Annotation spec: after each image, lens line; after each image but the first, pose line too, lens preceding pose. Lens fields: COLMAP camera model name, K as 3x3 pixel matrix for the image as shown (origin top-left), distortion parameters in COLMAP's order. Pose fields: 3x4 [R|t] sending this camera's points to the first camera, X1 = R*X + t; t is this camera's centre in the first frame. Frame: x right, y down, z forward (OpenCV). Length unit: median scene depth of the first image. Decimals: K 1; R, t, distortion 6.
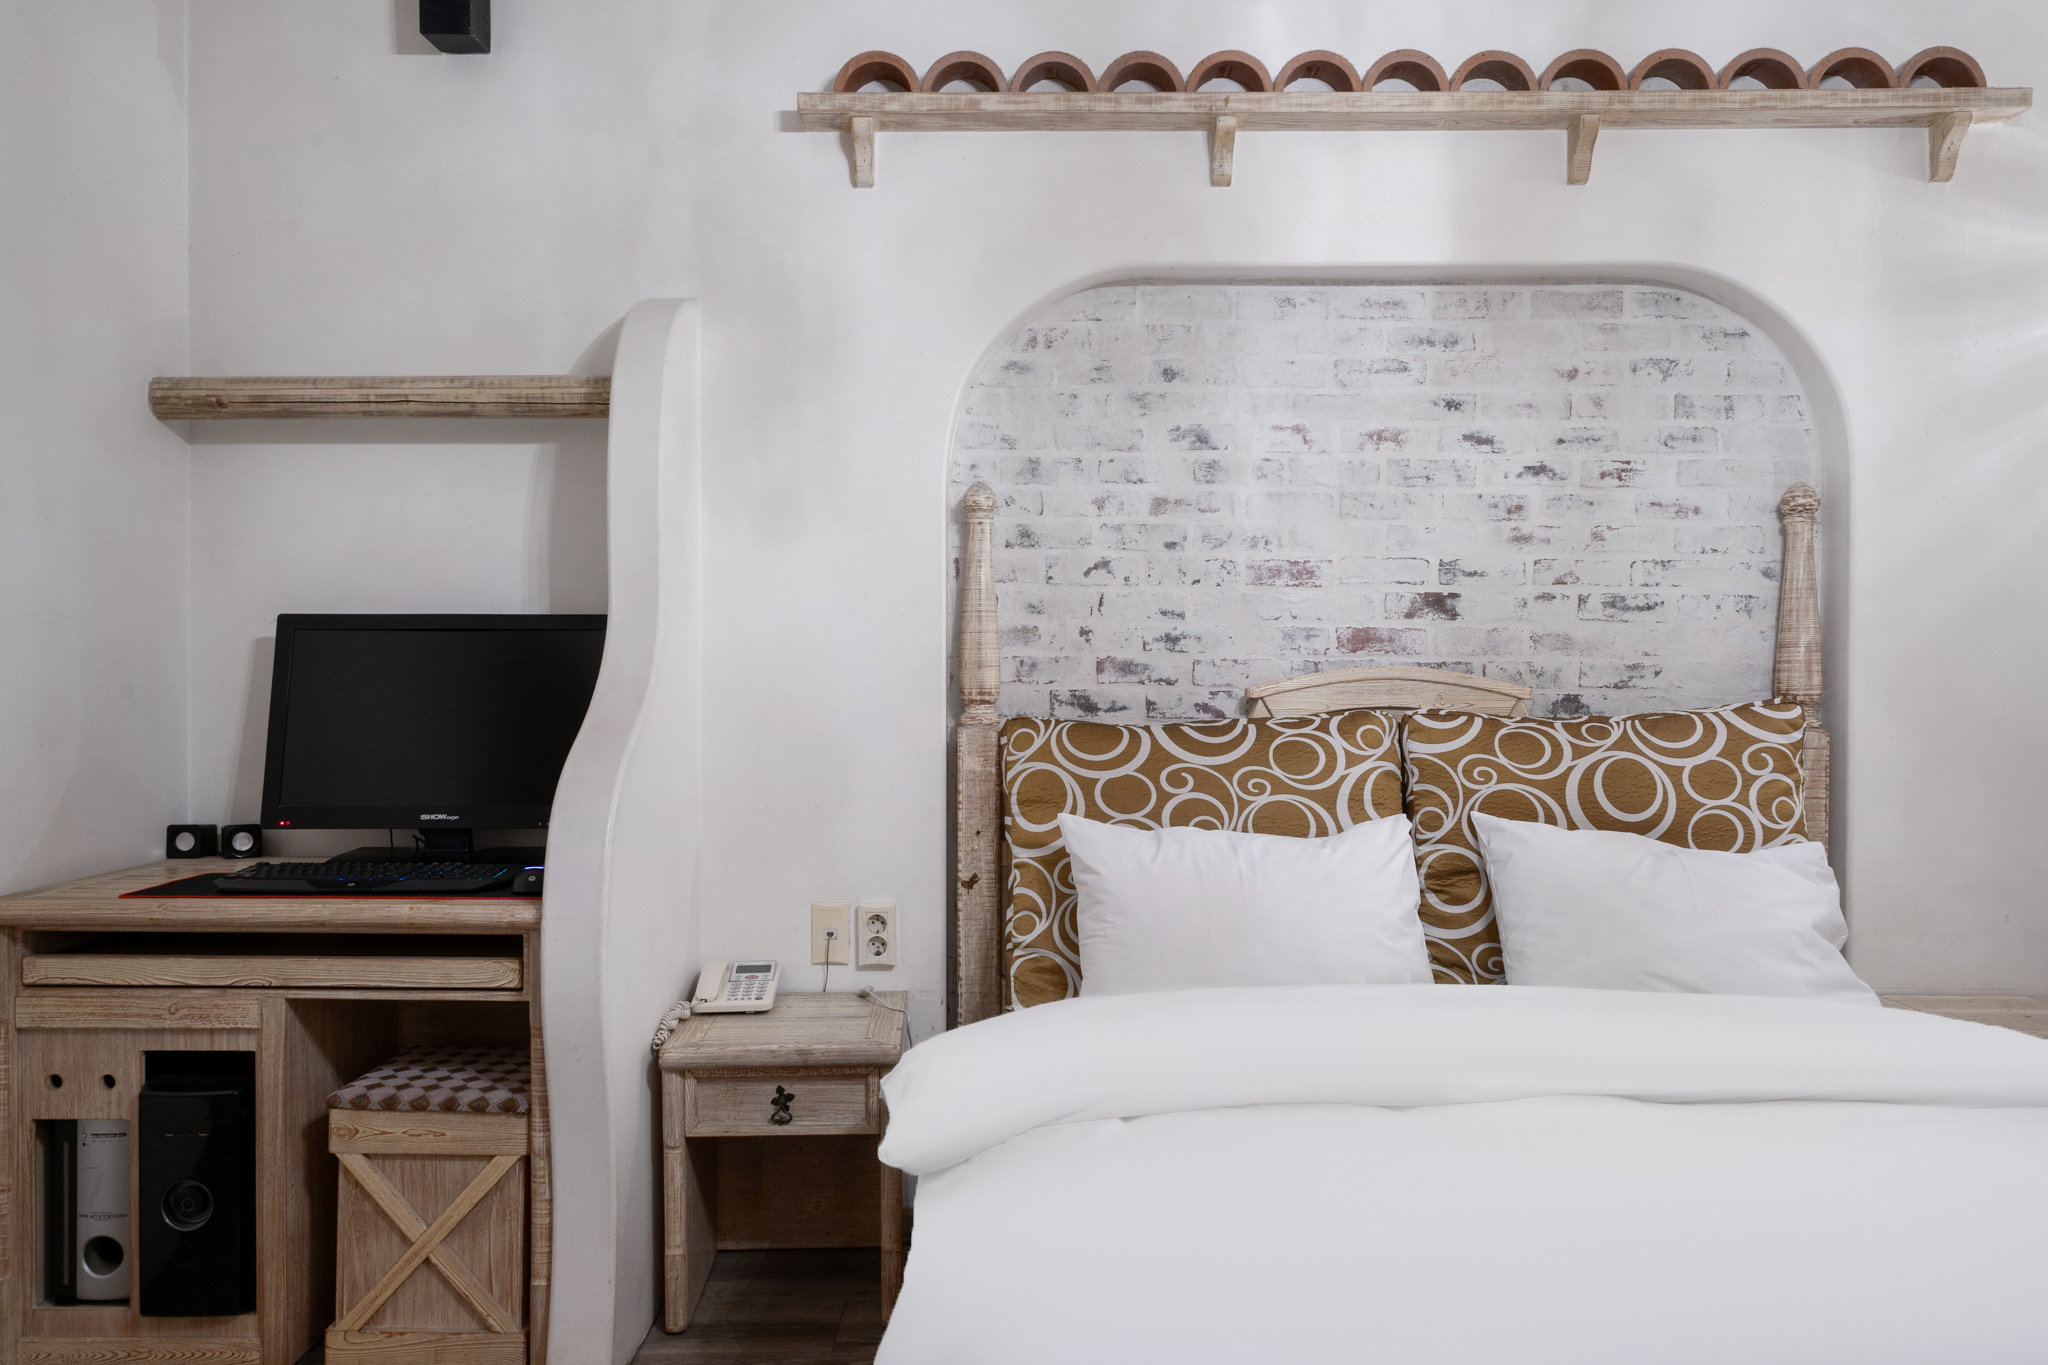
lens RADIAL K [[1388.3, 0, 1026.3], [0, 1388.3, 688.7], [0, 0, 1]] dist [0.001657, -0.001587]
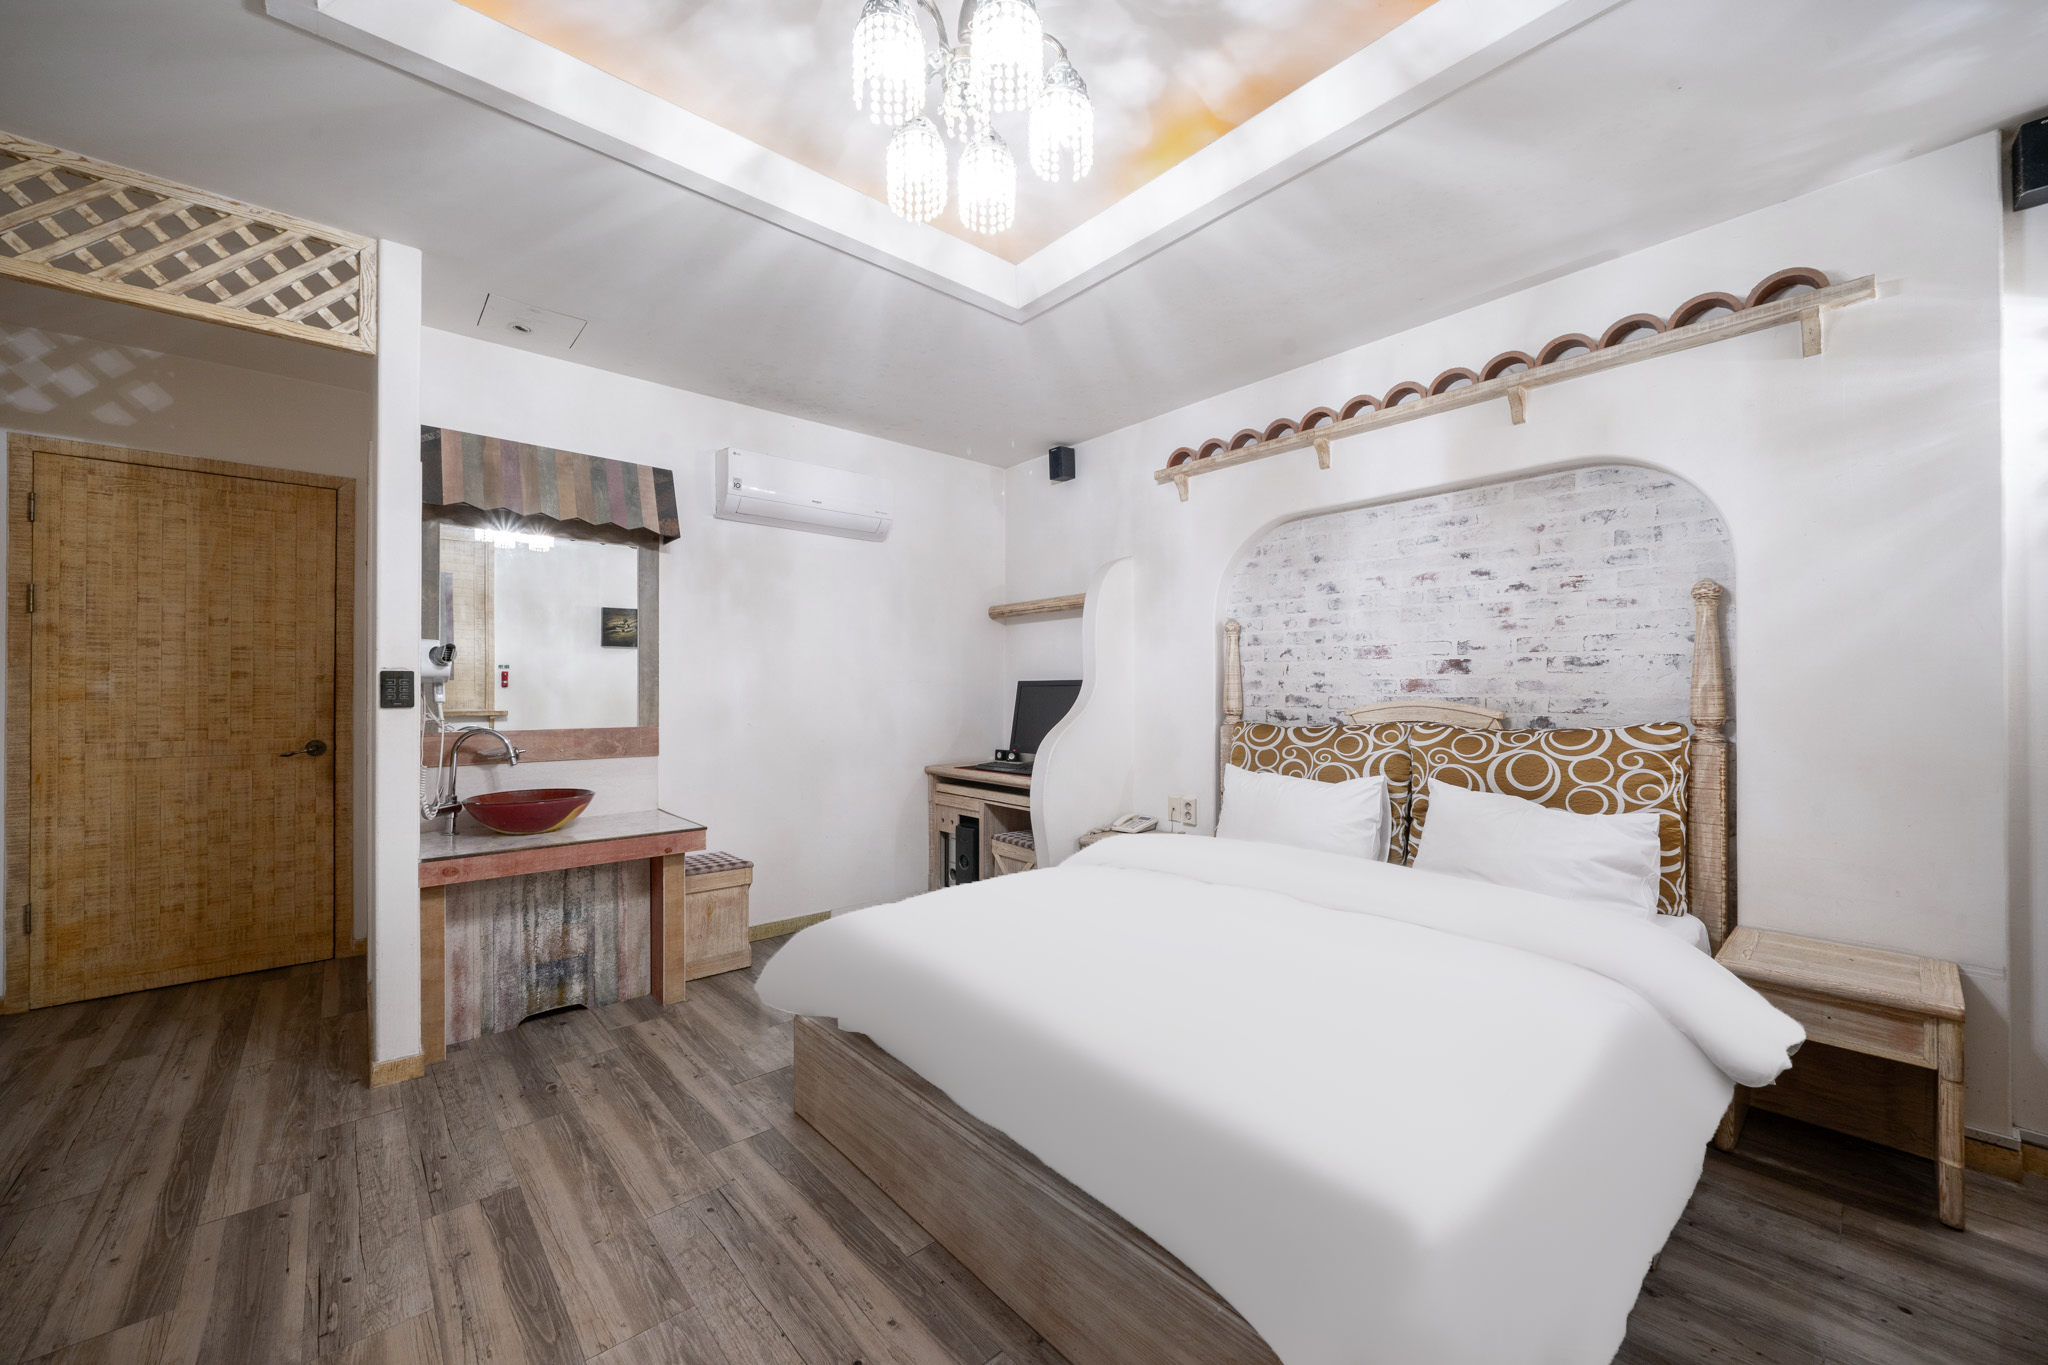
lens RADIAL K [[783.7, 0, 1011.1], [0, 783.7, 691.1], [0, 0, 1]] dist [-0.001685, 0.000076]
pose [[0.657641, -0.004196, -0.753320, 0.706116], [0.004097, 0.999990, -0.001993, -0.028044], [0.753320, -0.001776, 0.657651, -0.126080]]
